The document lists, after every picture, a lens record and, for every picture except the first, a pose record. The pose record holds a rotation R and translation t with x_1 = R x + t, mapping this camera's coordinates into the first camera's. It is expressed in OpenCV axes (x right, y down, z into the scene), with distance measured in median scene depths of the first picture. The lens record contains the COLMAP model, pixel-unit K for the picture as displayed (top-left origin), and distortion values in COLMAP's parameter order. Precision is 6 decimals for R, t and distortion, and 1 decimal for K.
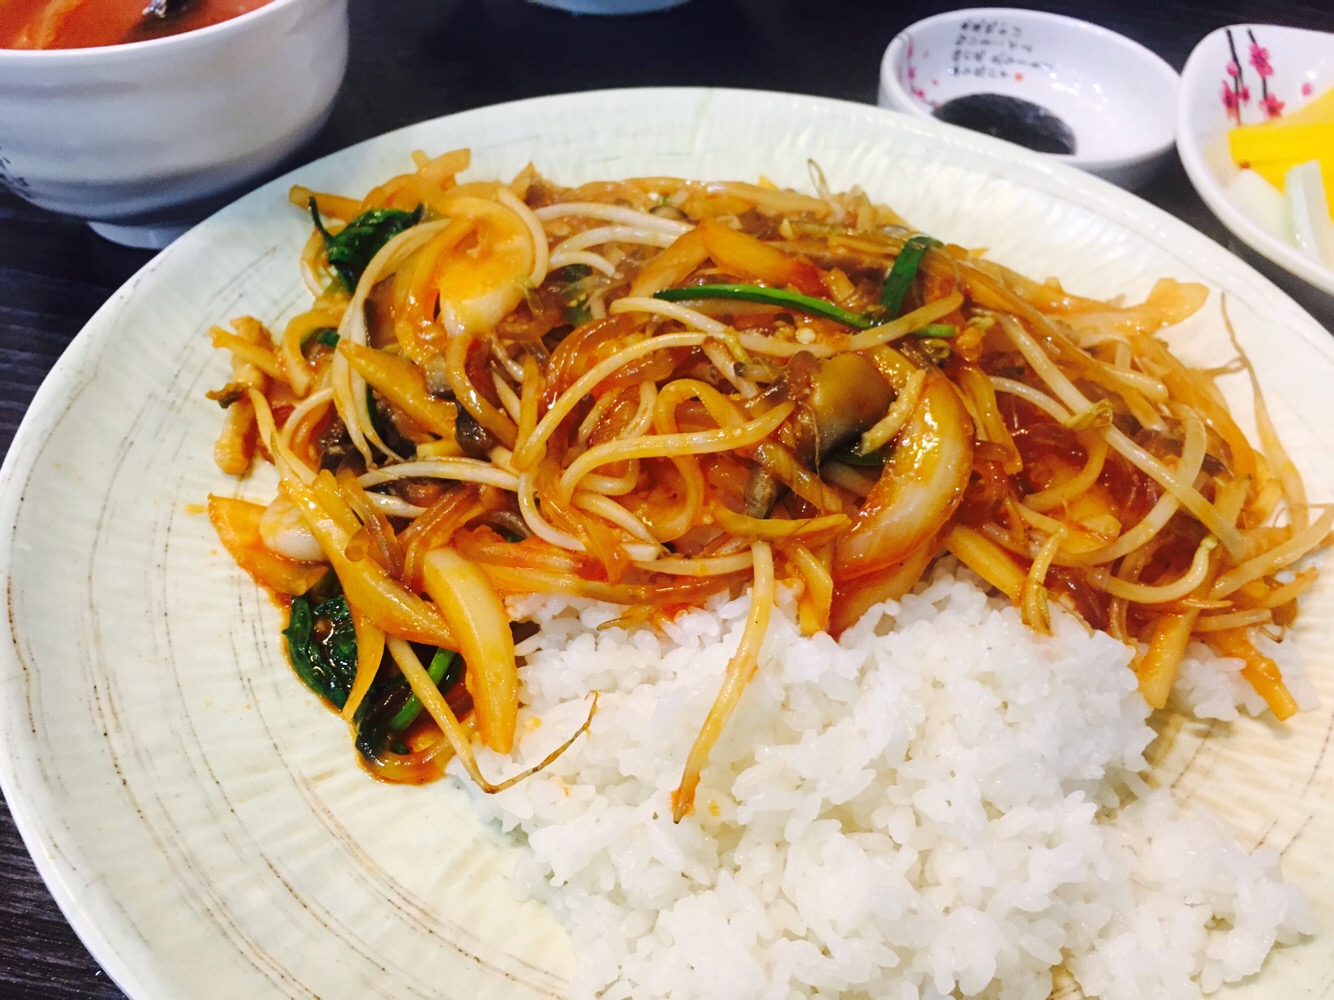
lens RADIAL K [[1228.8, 0, 667.0], [0, 1228.8, 500.0], [0, 0, 1]] dist [0.140712, -0.136316]
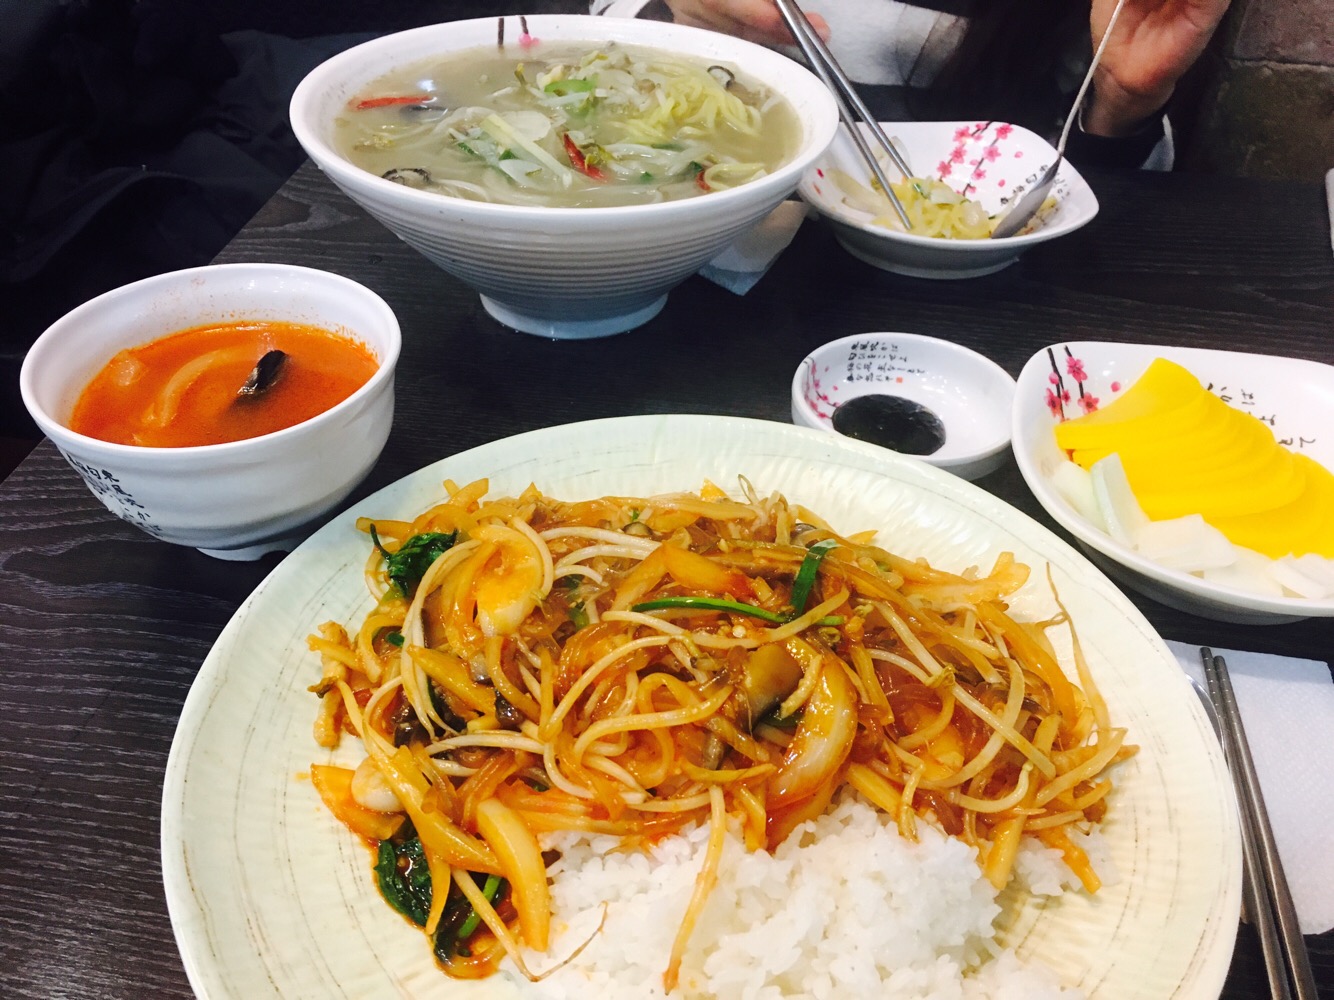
lens RADIAL K [[1228.8, 0, 667.0], [0, 1228.8, 500.0], [0, 0, 1]] dist [0.140712, -0.136316]
pose [[0.998417, -0.049112, 0.027422, -0.003310], [0.052375, 0.989485, -0.134822, -0.094236], [-0.020513, 0.136045, 0.990490, -0.433539]]
